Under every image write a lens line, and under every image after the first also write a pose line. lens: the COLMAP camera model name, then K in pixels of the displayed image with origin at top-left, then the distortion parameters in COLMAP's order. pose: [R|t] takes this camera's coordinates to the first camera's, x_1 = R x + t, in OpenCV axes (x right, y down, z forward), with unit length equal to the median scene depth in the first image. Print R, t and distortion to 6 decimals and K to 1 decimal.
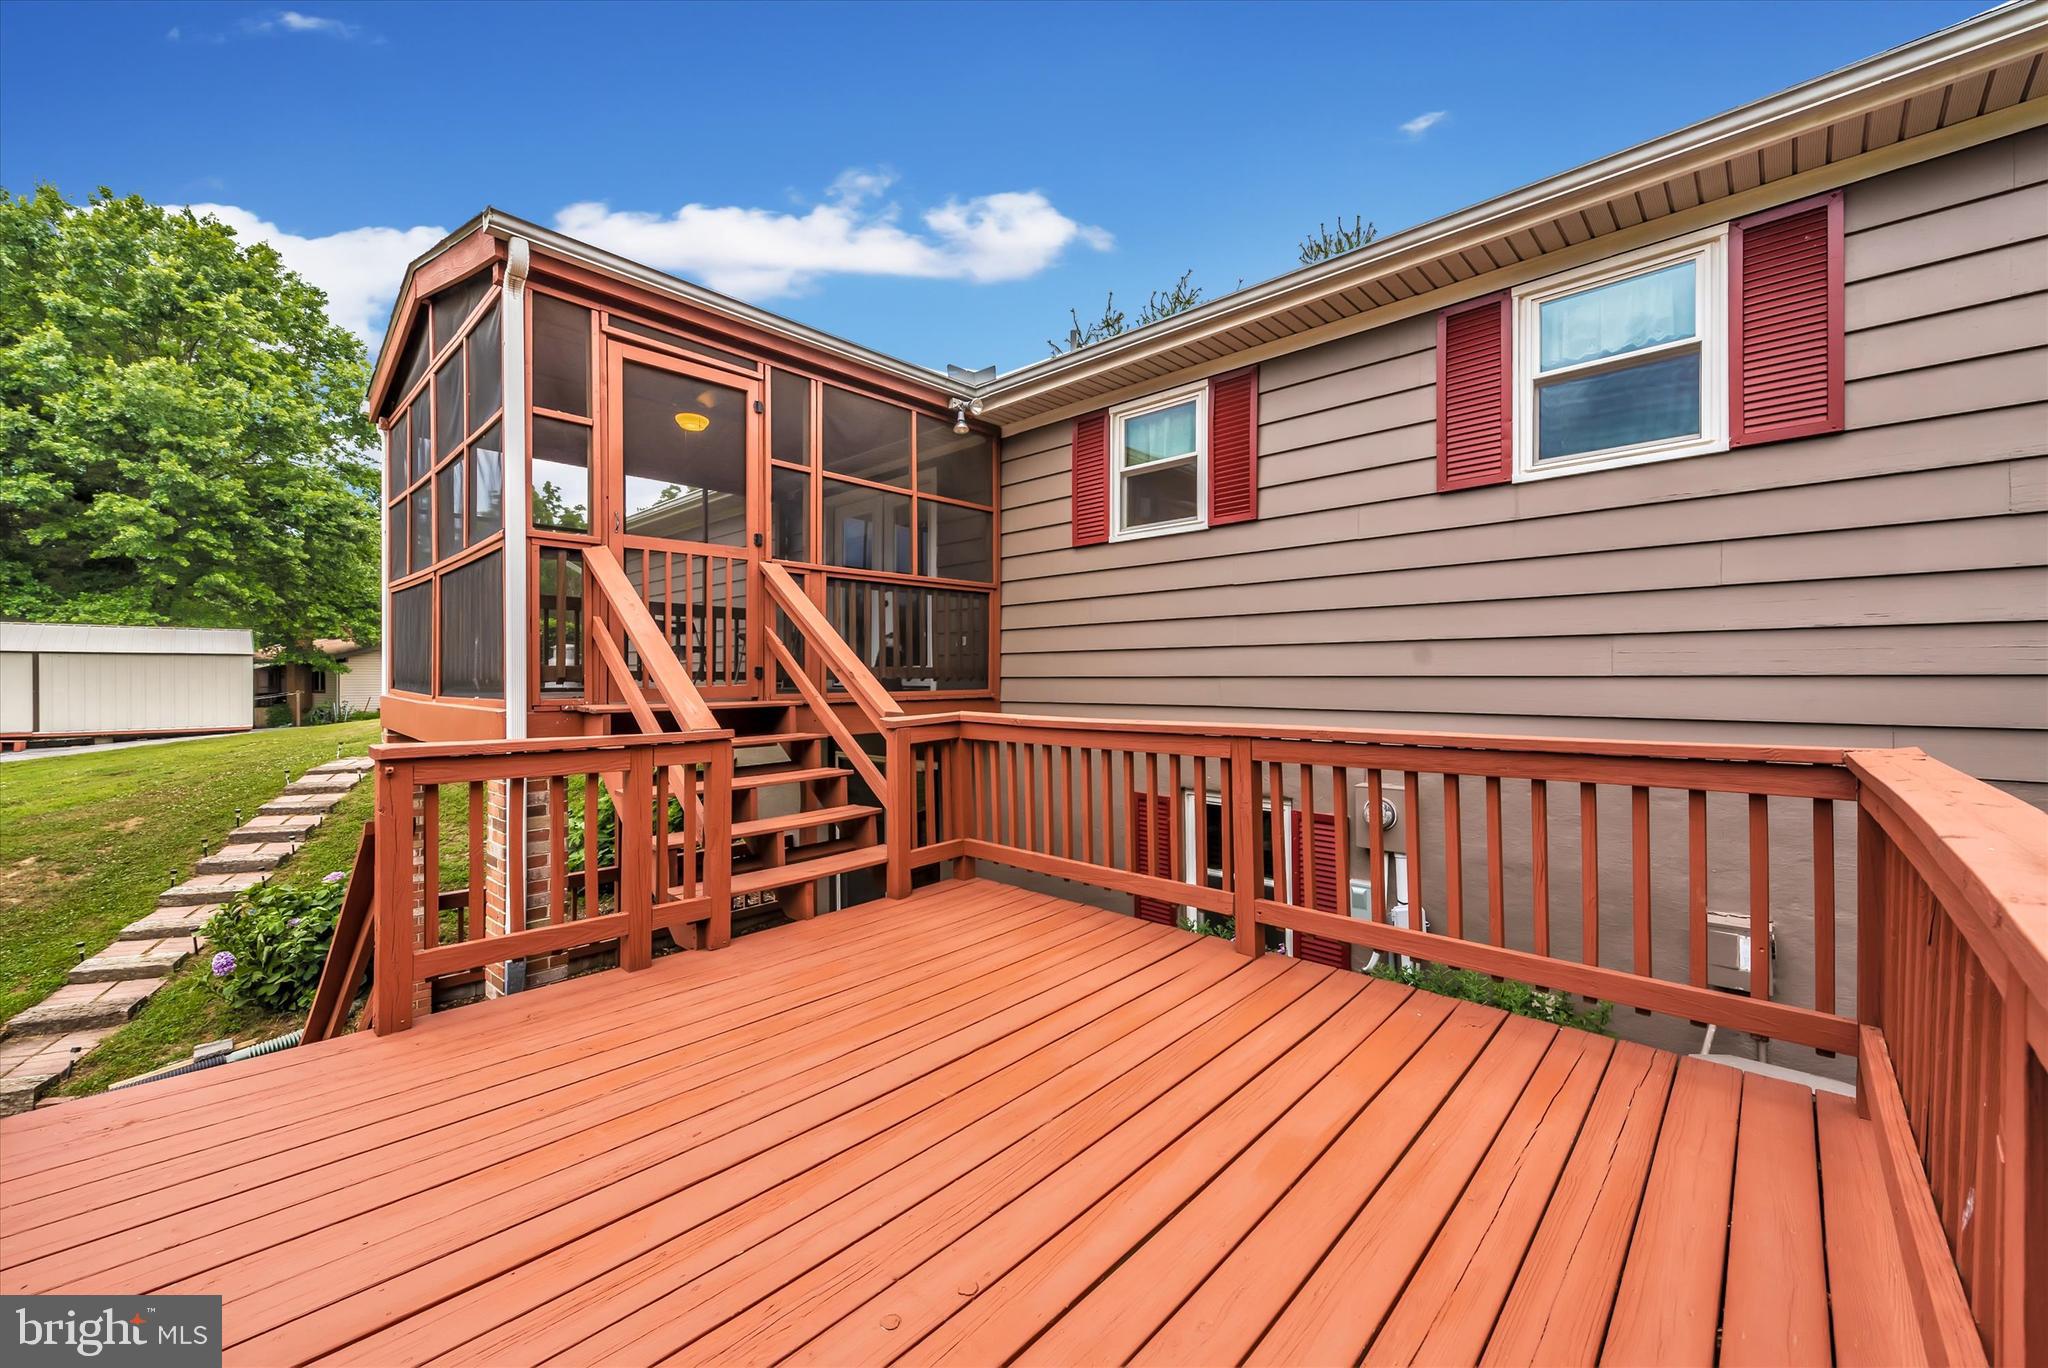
lens RADIAL K [[807.9, 0, 1024.0], [0, 807.9, 684.0], [0, 0, 1]] dist [0.008299, 0.000198]
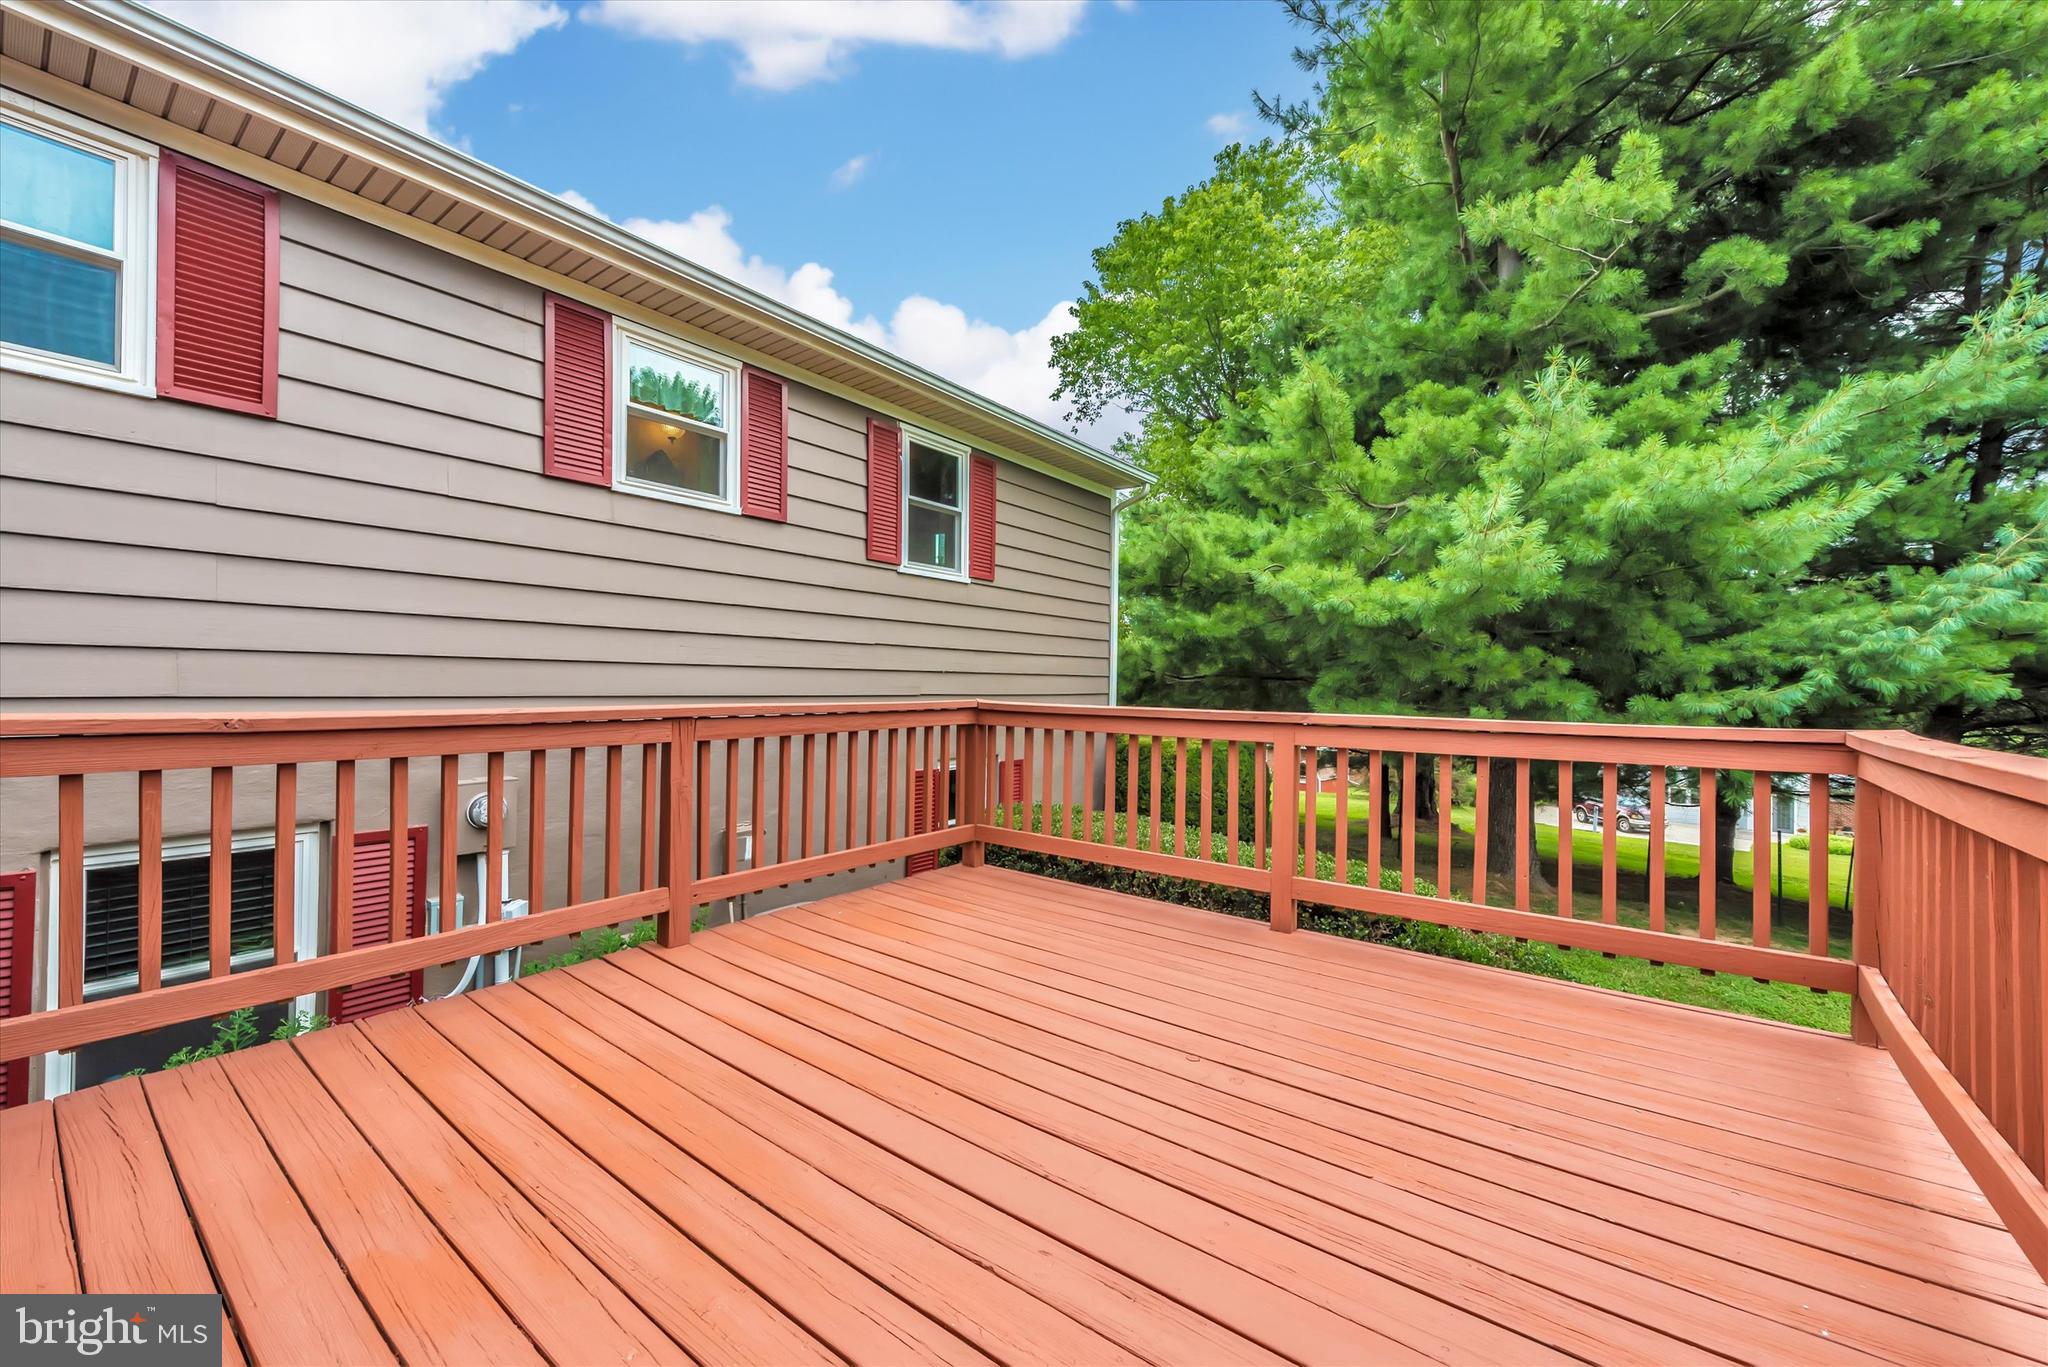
lens RADIAL K [[795.3, 0, 1021.3], [0, 795.3, 677.1], [0, 0, 1]] dist [0.018546, -0.006091]
pose [[-0.111312, -0.004573, 0.993775, -0.474249], [-0.023520, 0.999721, 0.001966, -0.000334], [-0.993507, -0.023155, -0.111389, 0.455345]]
